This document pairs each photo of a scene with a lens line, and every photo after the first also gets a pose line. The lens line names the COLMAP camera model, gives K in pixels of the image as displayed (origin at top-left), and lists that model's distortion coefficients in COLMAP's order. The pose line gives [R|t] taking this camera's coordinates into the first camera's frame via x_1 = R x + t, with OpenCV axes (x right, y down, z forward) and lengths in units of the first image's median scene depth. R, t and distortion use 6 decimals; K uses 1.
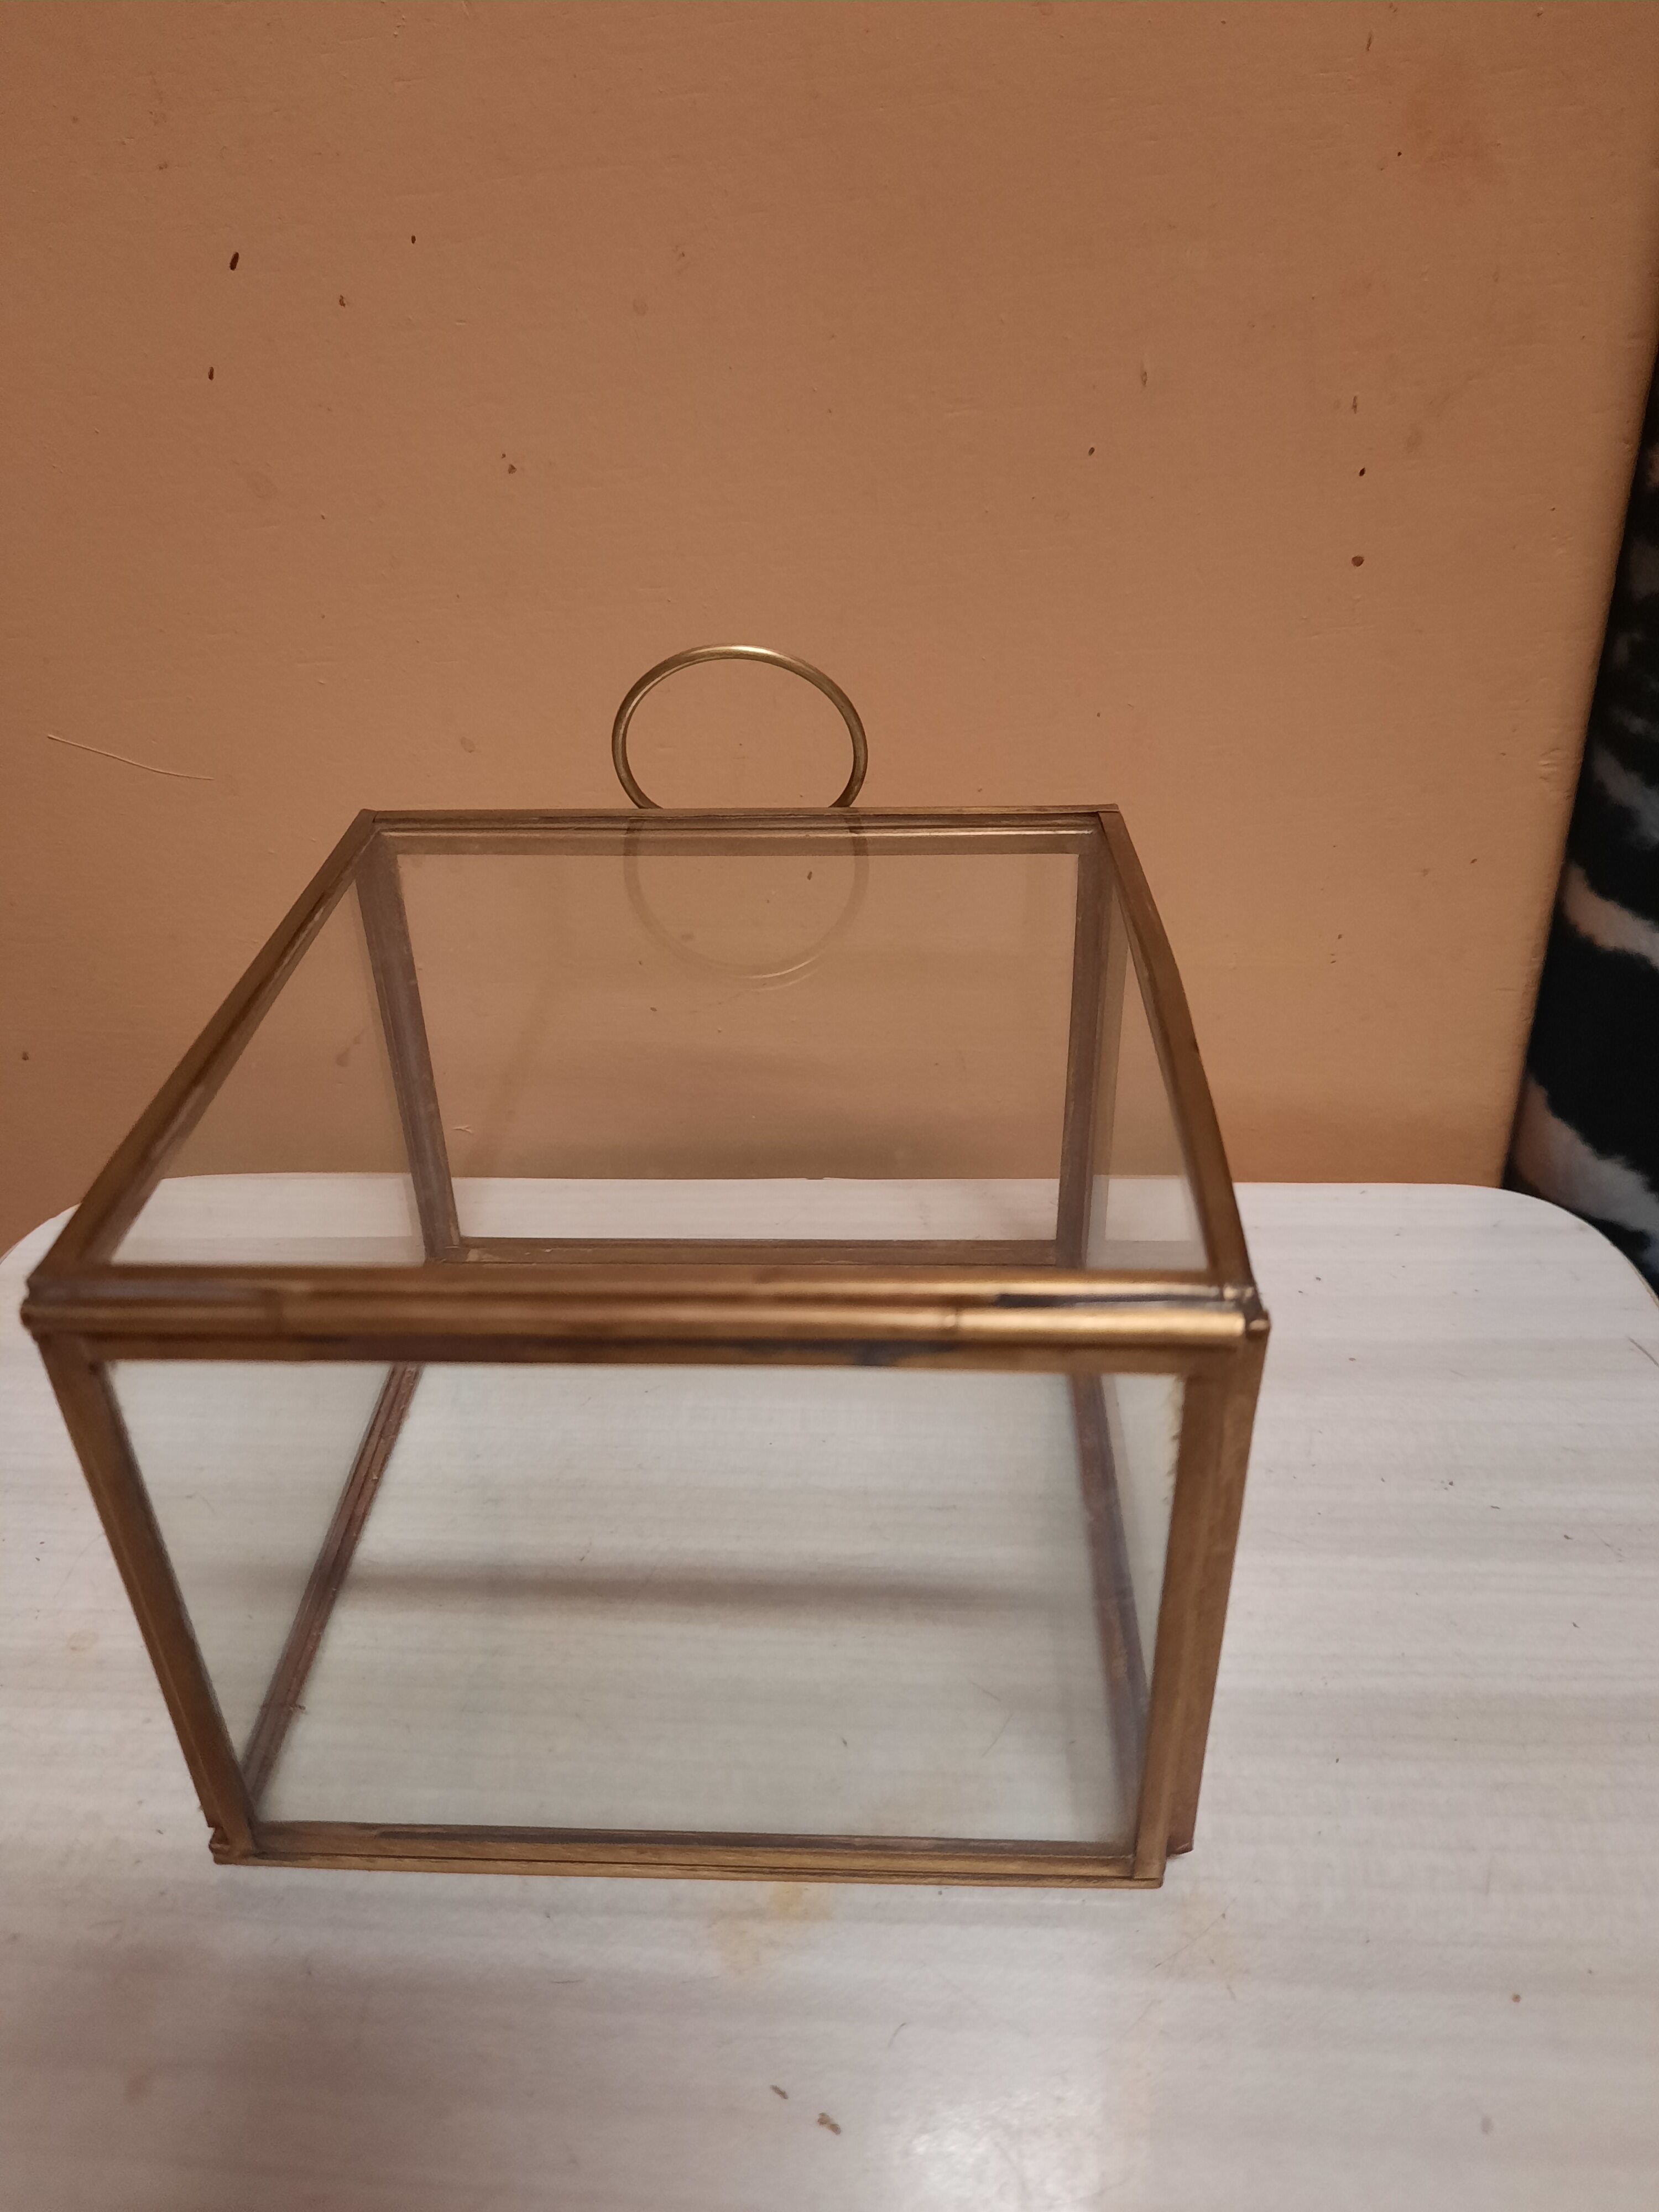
lens RADIAL K [[1674.2, 0, 824.2], [0, 1674.2, 1112.5], [0, 0, 1]] dist [0.007333, -0.020285]
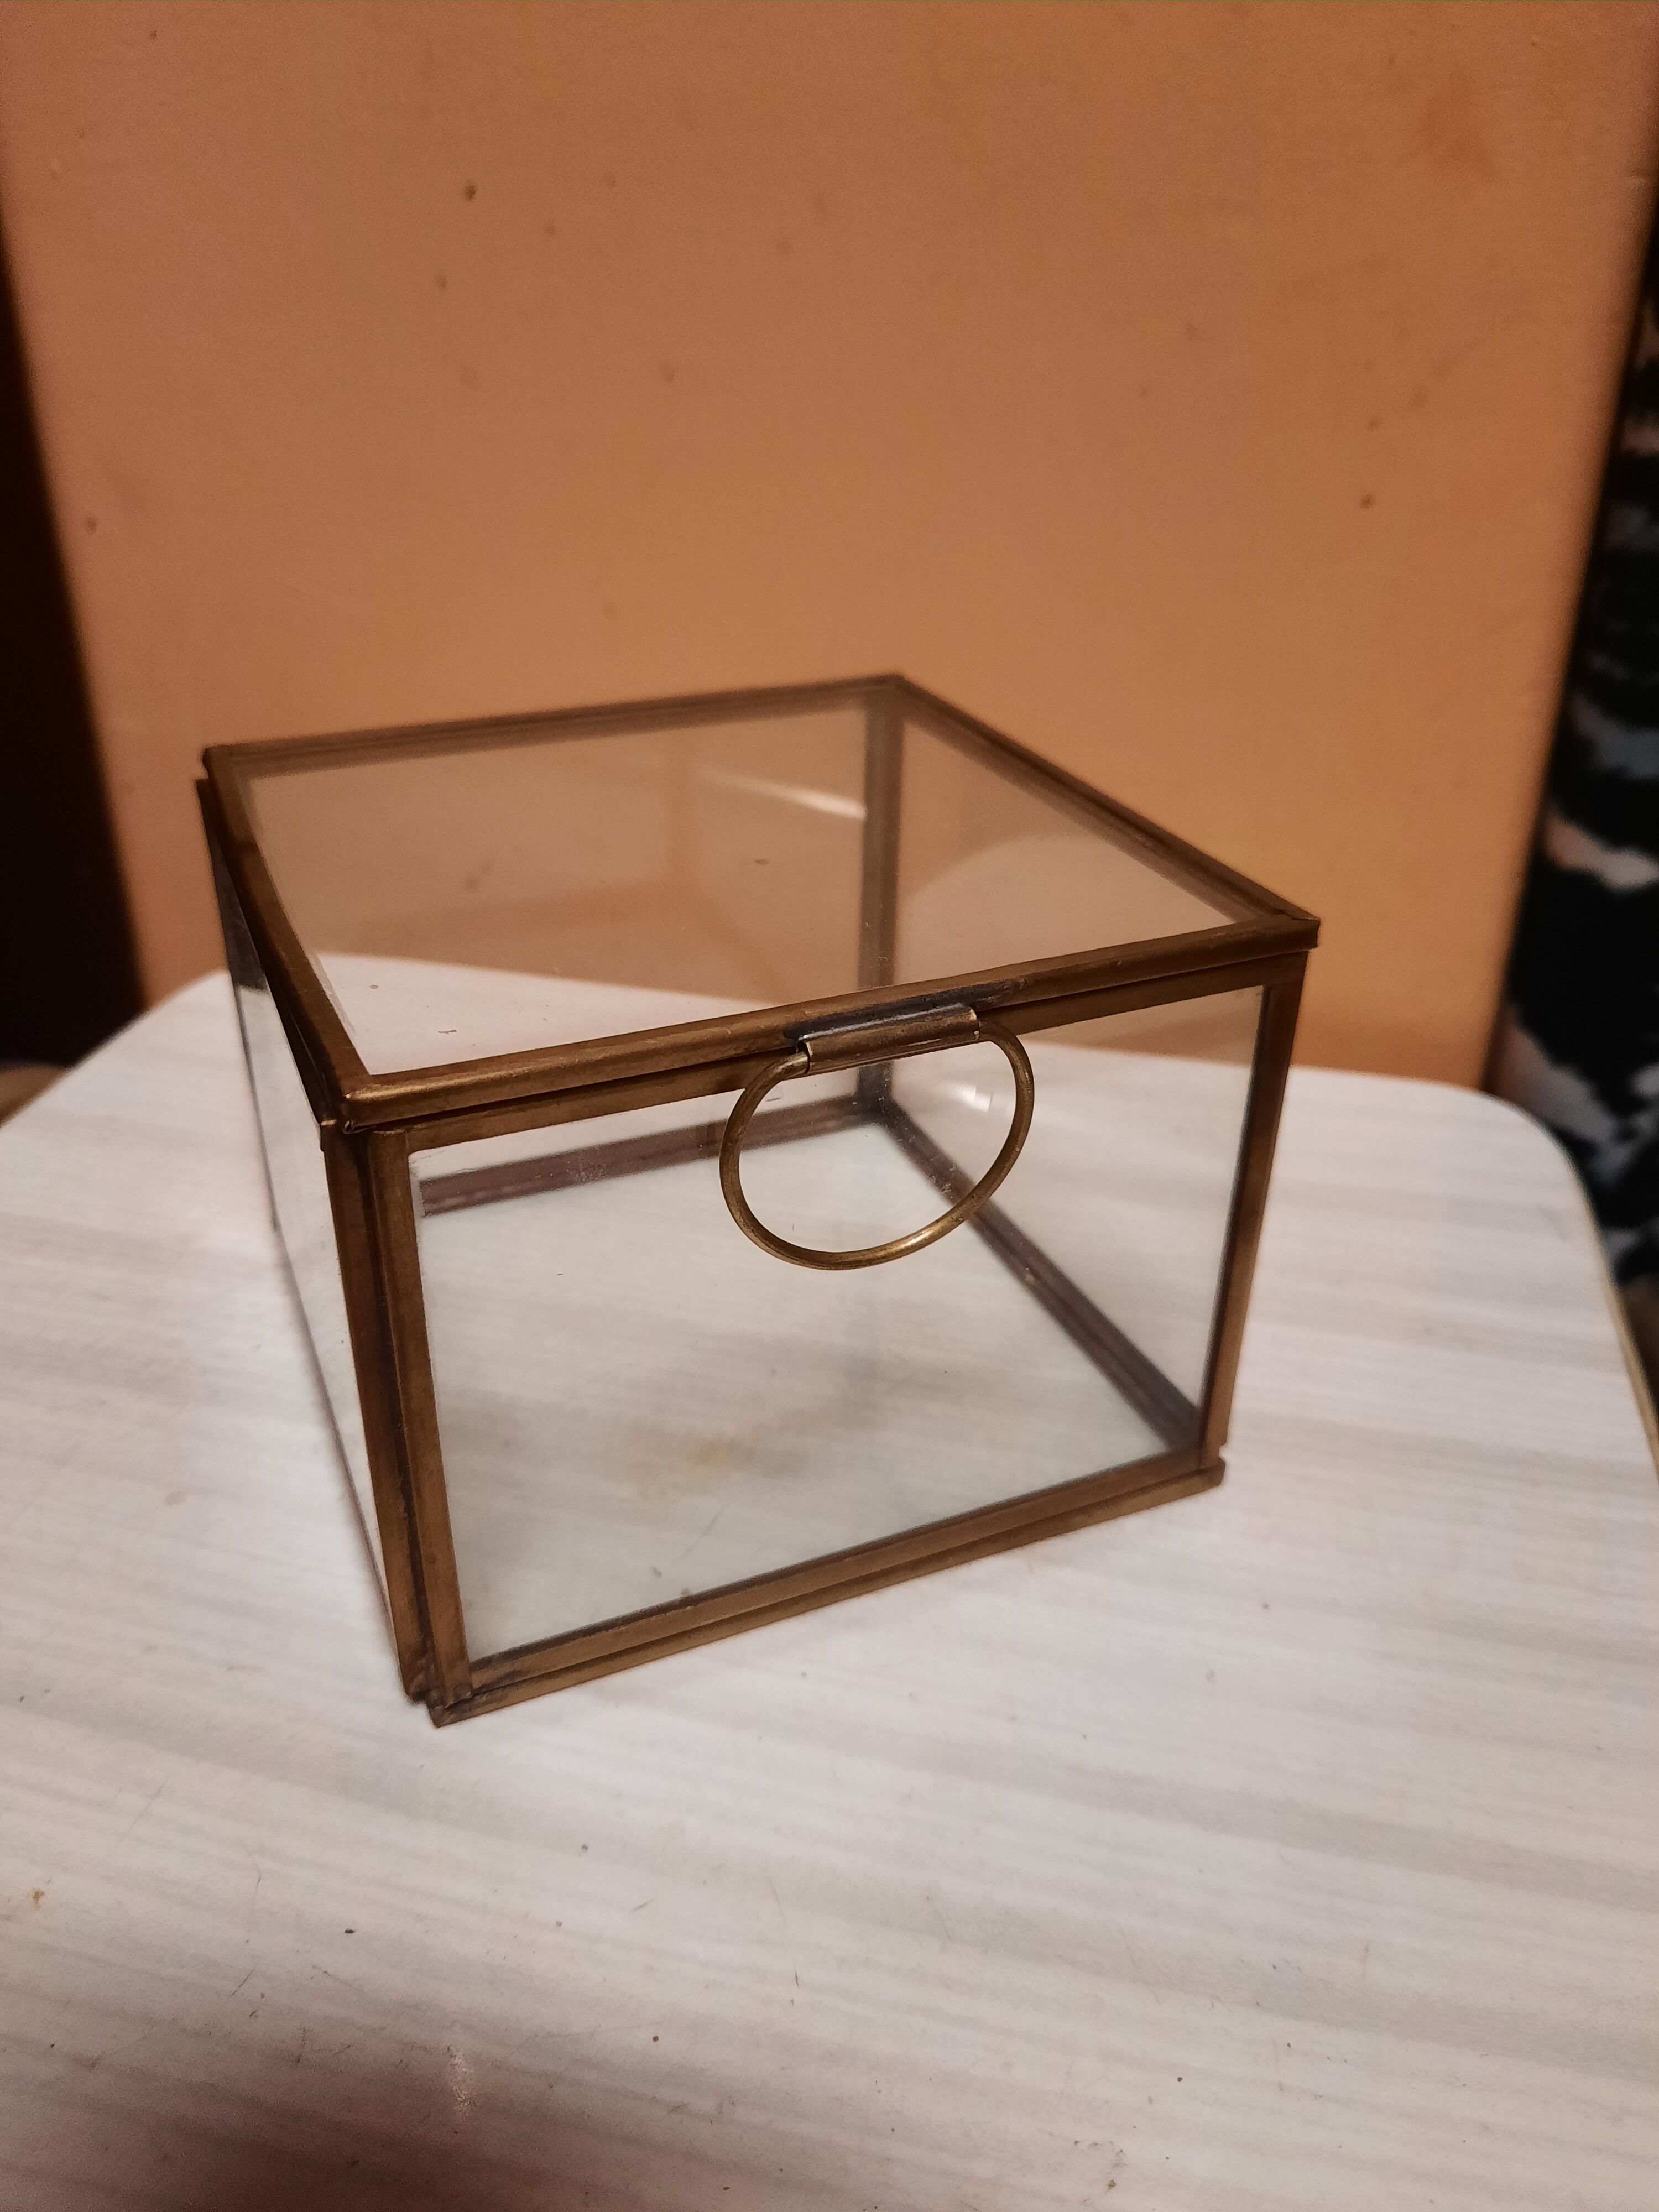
lens RADIAL K [[1708.3, 0, 821.8], [0, 1708.3, 1106.6], [0, 0, 1]] dist [-0.007500, -0.009428]
pose [[0.985248, 0.124568, -0.117340, 0.139306], [-0.130392, 0.990516, -0.043314, 0.187788], [0.110831, 0.057975, 0.992147, -0.189963]]
